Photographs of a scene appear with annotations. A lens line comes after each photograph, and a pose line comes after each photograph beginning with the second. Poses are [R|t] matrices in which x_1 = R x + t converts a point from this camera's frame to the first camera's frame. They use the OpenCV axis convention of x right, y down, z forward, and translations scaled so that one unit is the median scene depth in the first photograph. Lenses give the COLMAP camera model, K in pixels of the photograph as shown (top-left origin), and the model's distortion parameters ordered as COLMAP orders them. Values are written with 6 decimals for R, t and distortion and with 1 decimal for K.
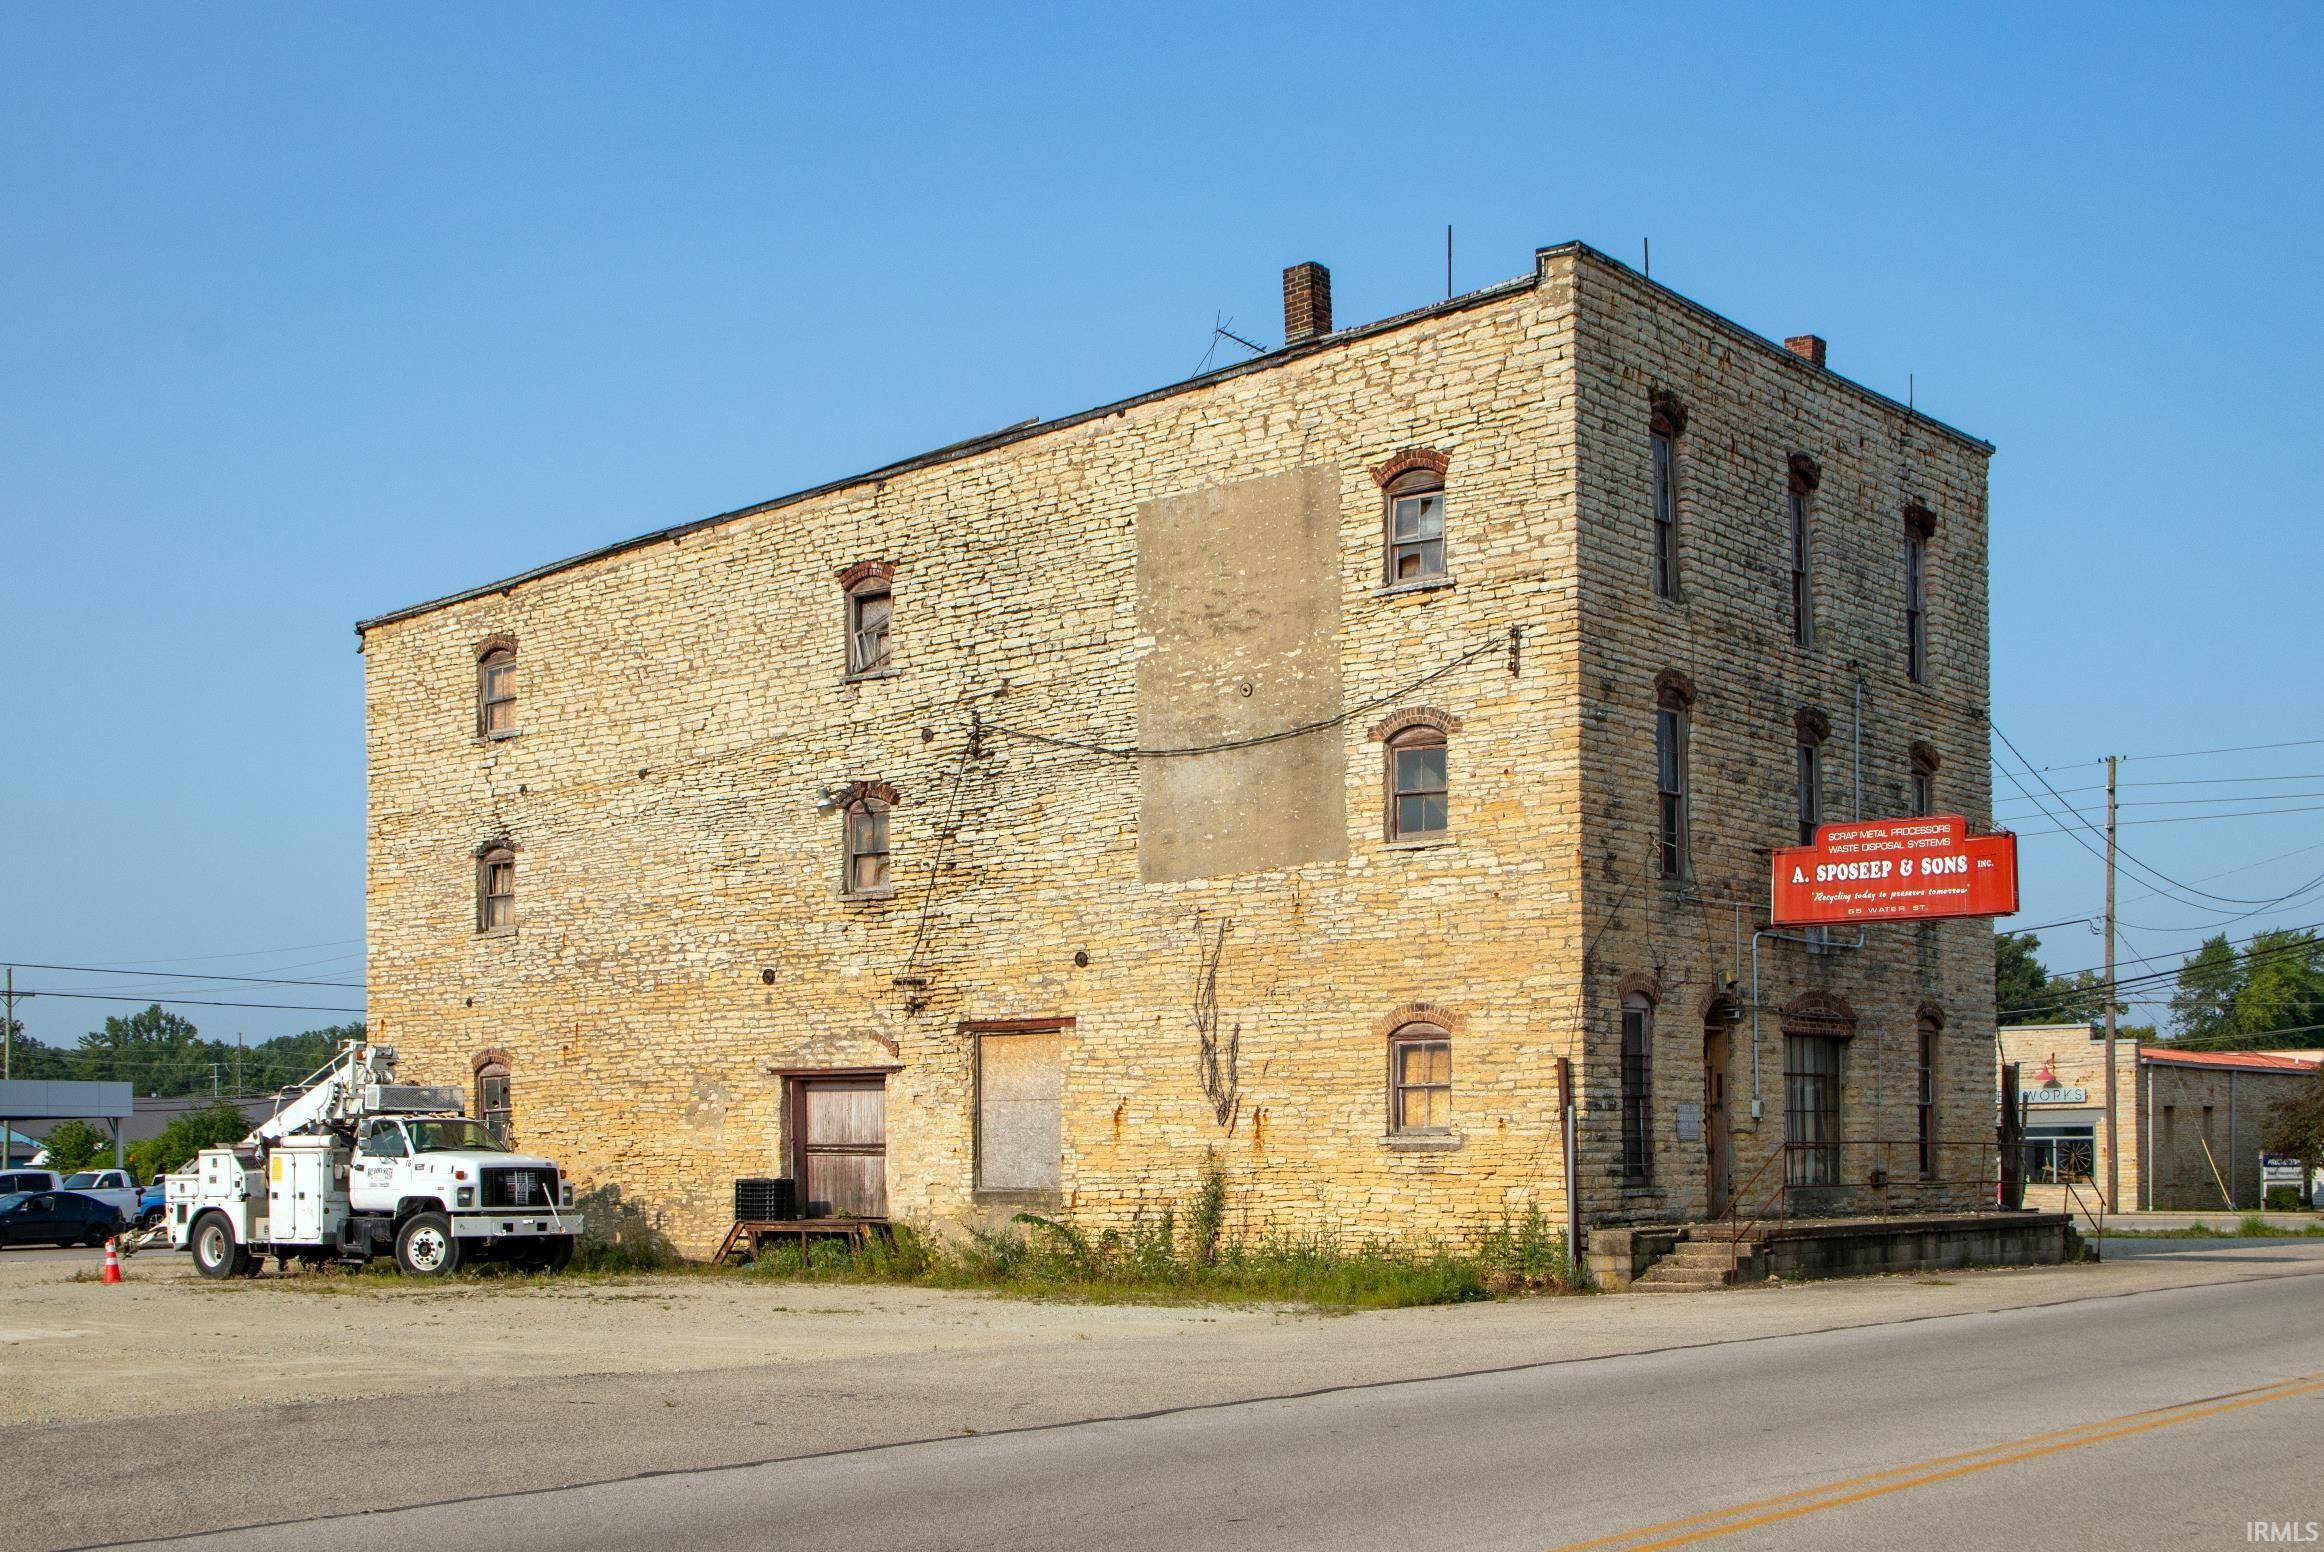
lens RADIAL K [[2800.3, 0, 1161.5], [0, 2800.3, 778.1], [0, 0, 1]] dist [-0.165113, 0.000000]
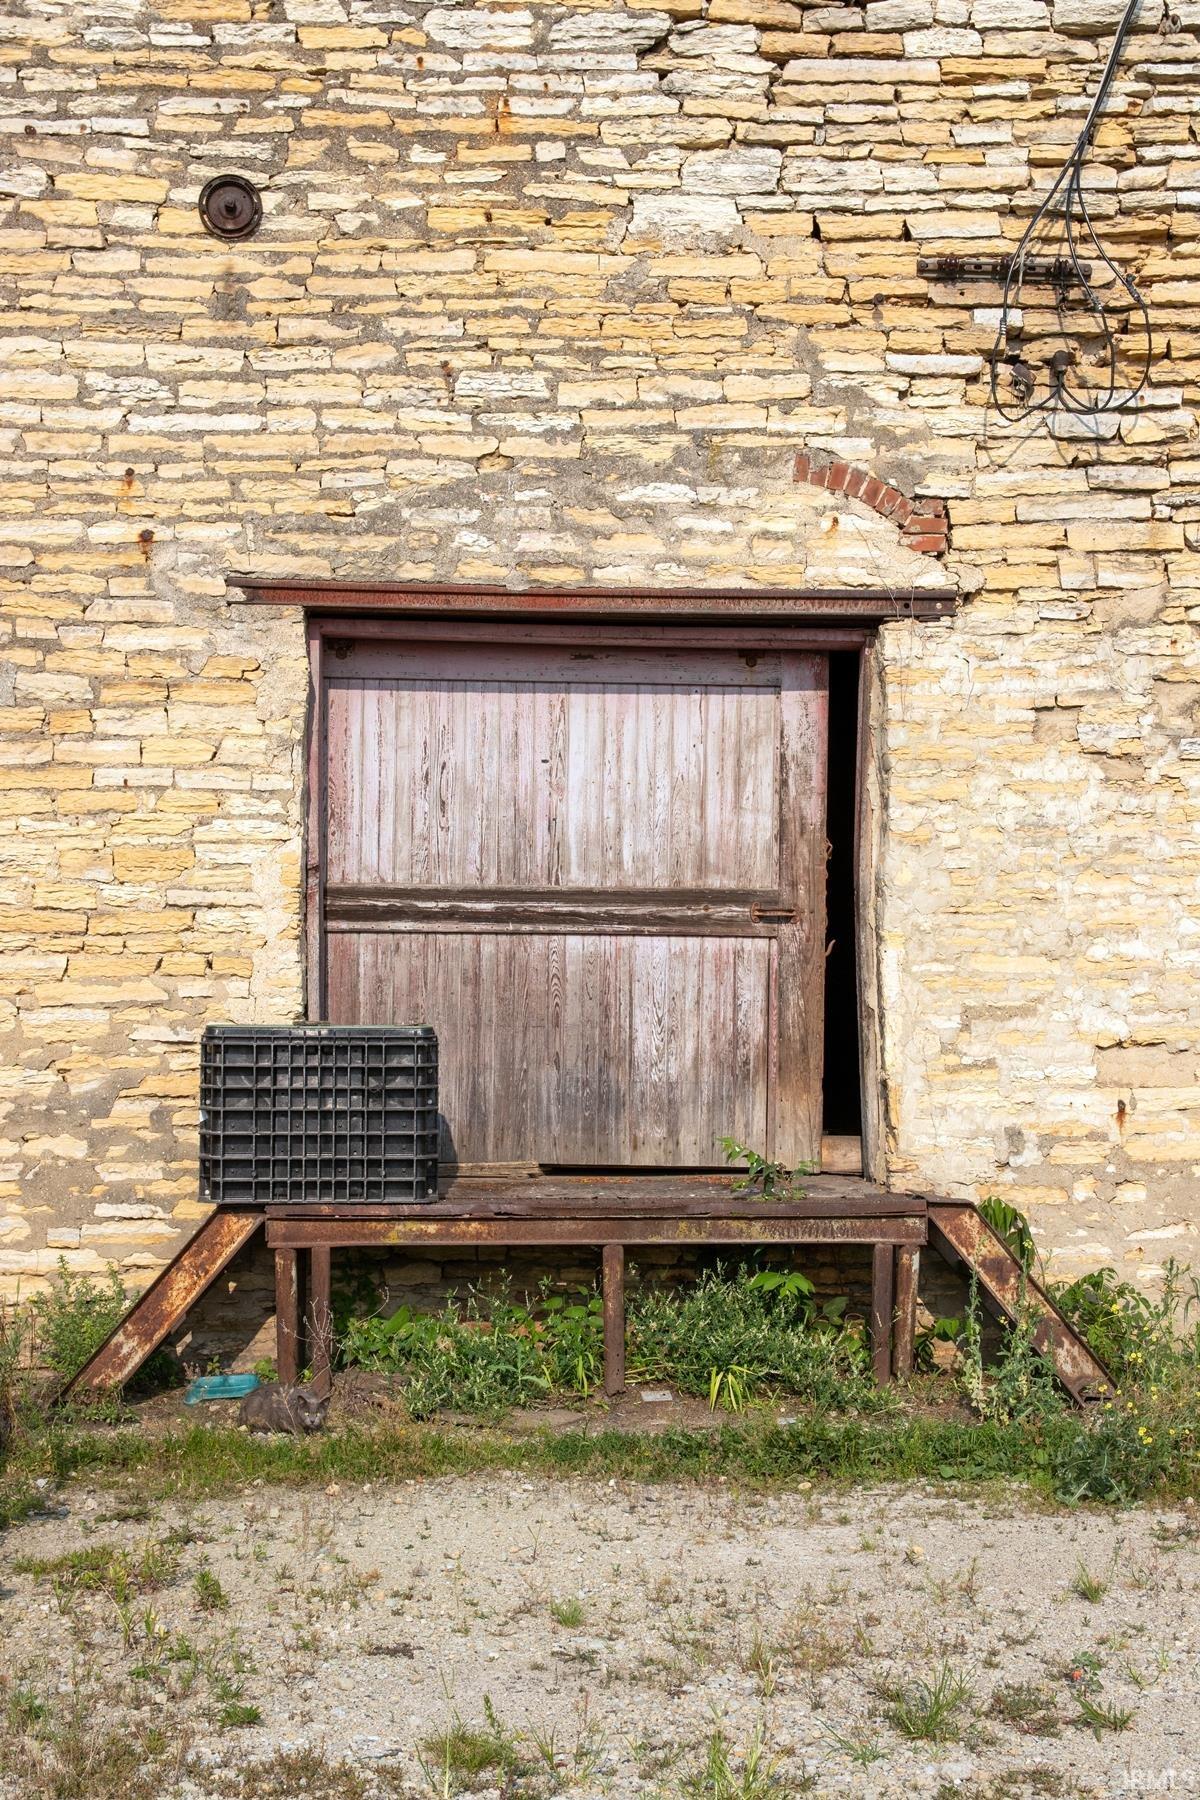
lens RADIAL K [[3127.7, 0, 600.1], [0, 3127.7, 898.0], [0, 0, 1]] dist [0.000024, 0.000000]
pose [[0.754270, 0.023334, 0.656150, -0.302847], [-0.096896, 0.992381, 0.076095, 0.110068], [-0.649375, -0.120975, 0.750784, 0.782320]]
